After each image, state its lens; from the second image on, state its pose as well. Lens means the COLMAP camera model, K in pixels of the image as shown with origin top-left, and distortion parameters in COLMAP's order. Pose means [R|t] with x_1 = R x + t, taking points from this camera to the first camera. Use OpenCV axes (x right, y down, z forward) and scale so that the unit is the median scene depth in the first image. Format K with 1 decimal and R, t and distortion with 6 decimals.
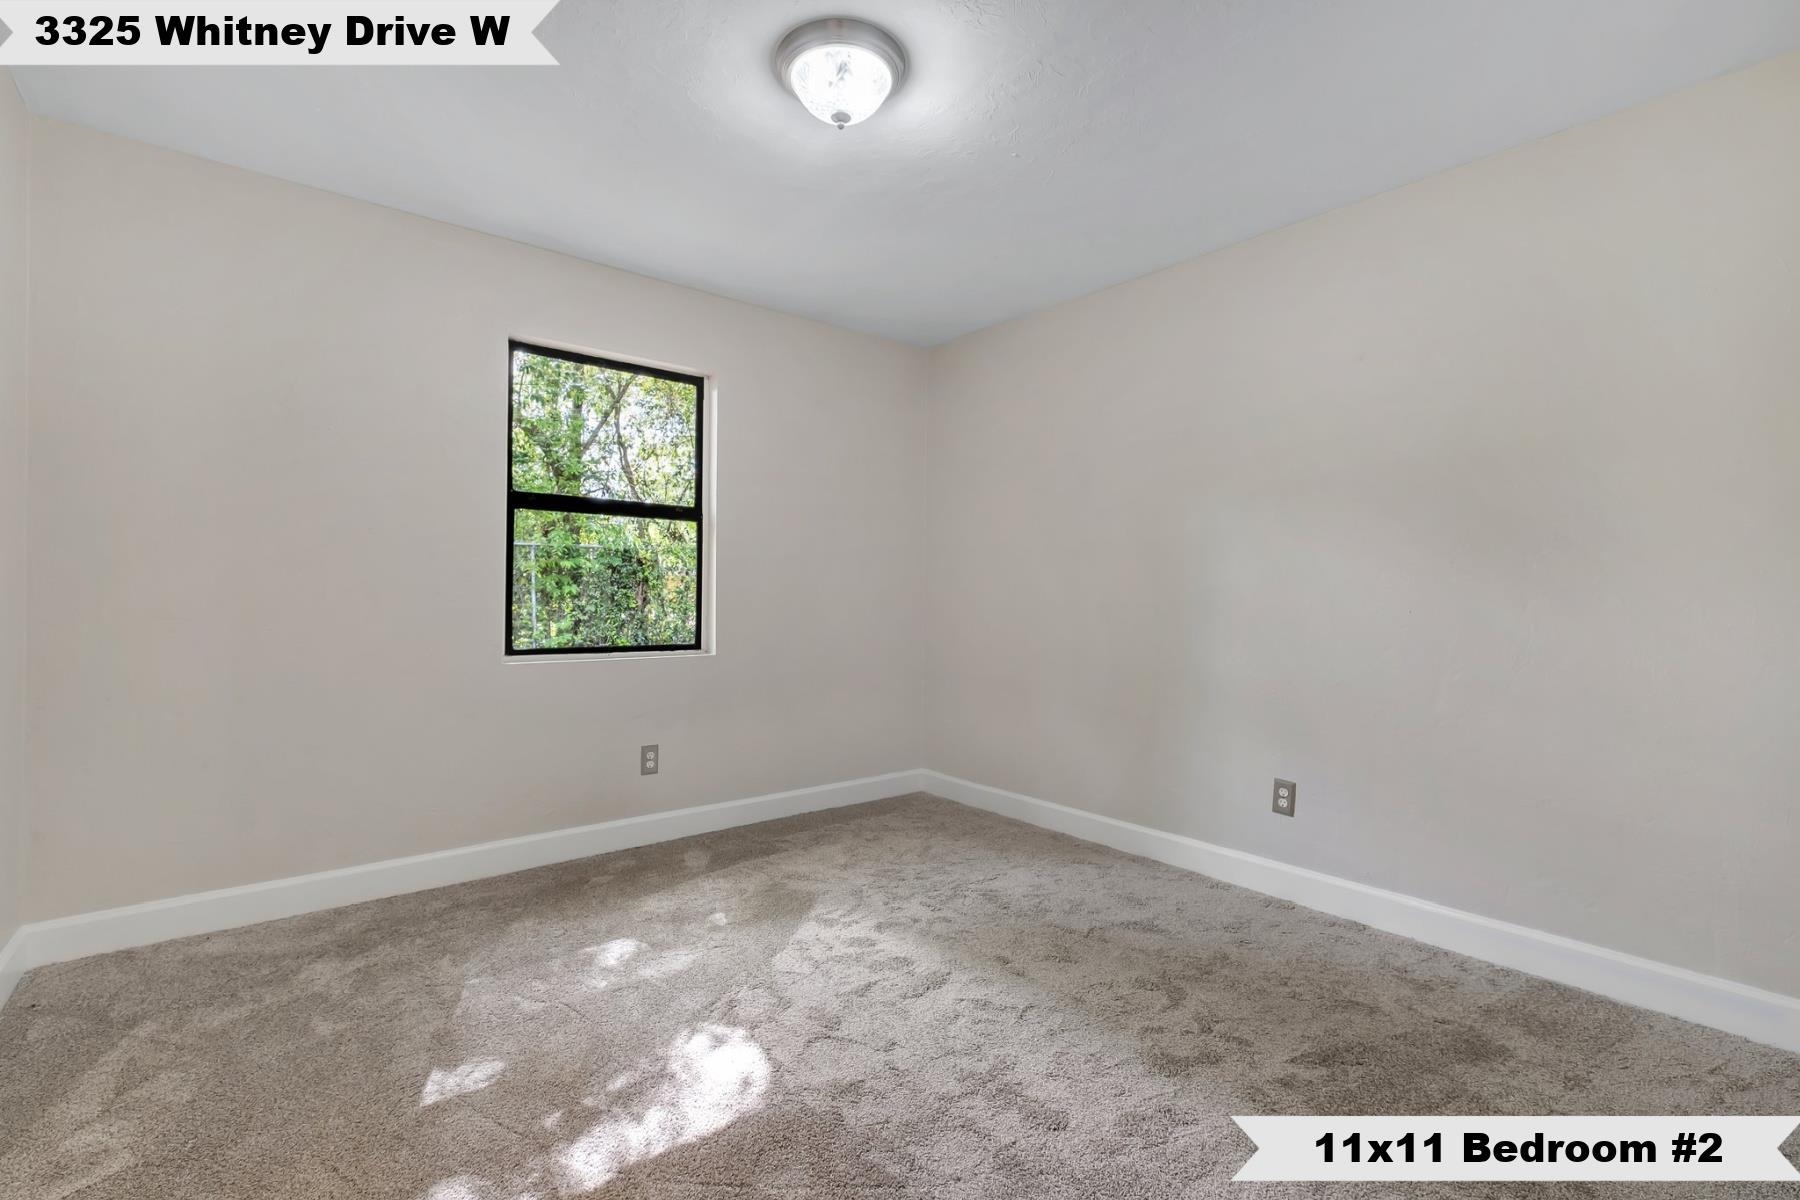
lens RADIAL K [[775.2, 0, 890.2], [0, 775.2, 597.3], [0, 0, 1]] dist [-0.001939, -0.000116]
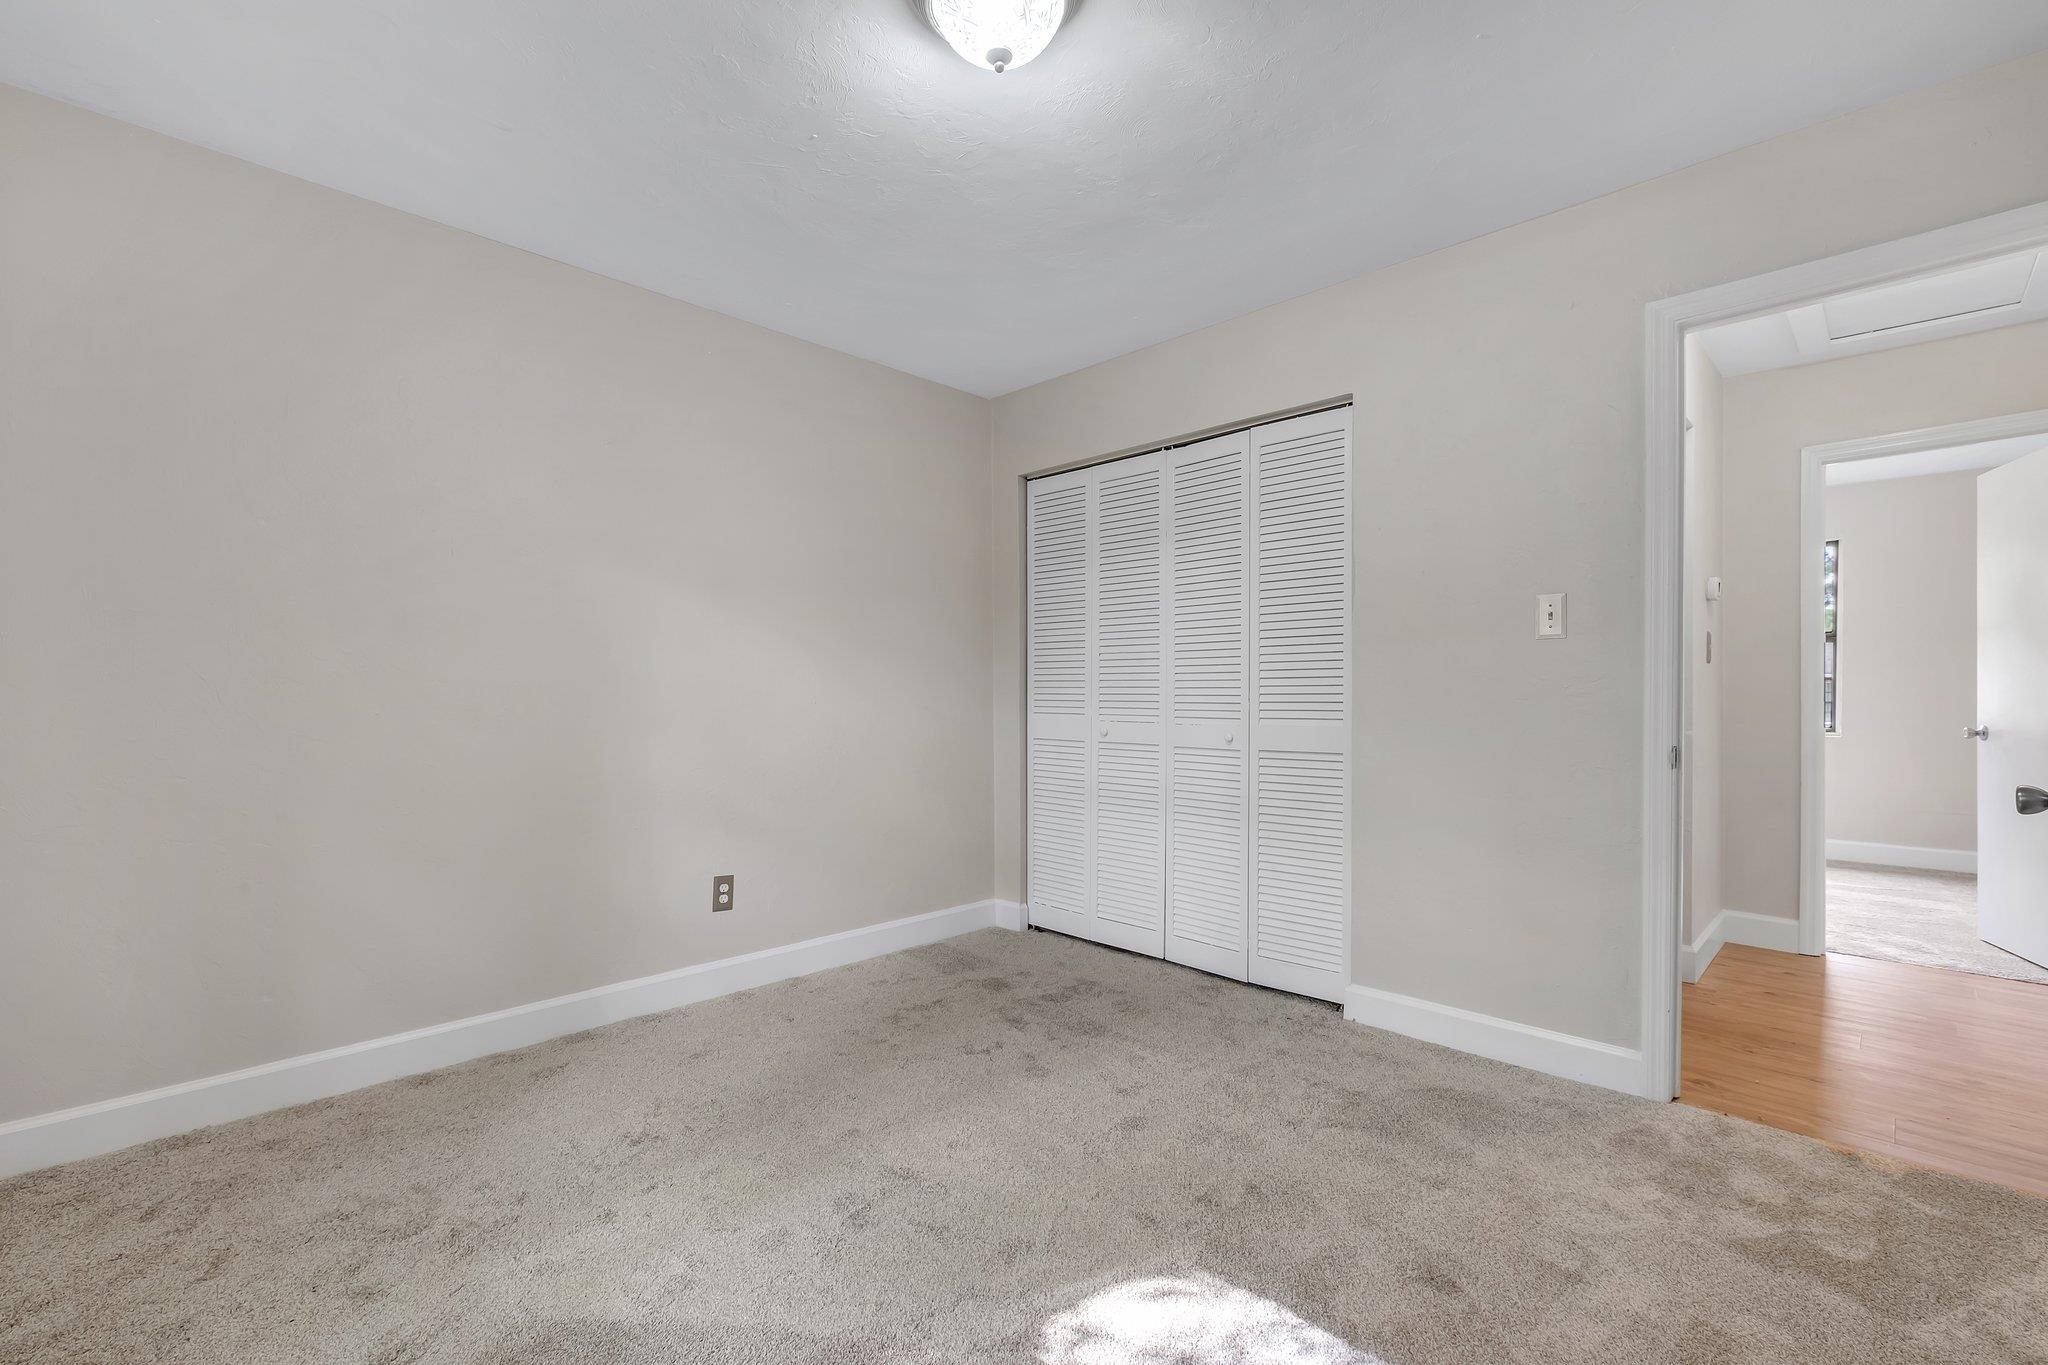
lens RADIAL K [[901.1, 0, 1024.0], [0, 901.1, 682.5], [0, 0, 1]] dist [0.000019, 0.000012]
pose [[-0.112248, 0.000272, 0.993680, -0.797974], [0.000224, 1.000000, -0.000248, -0.004032], [-0.993680, 0.000195, -0.112248, 0.907976]]
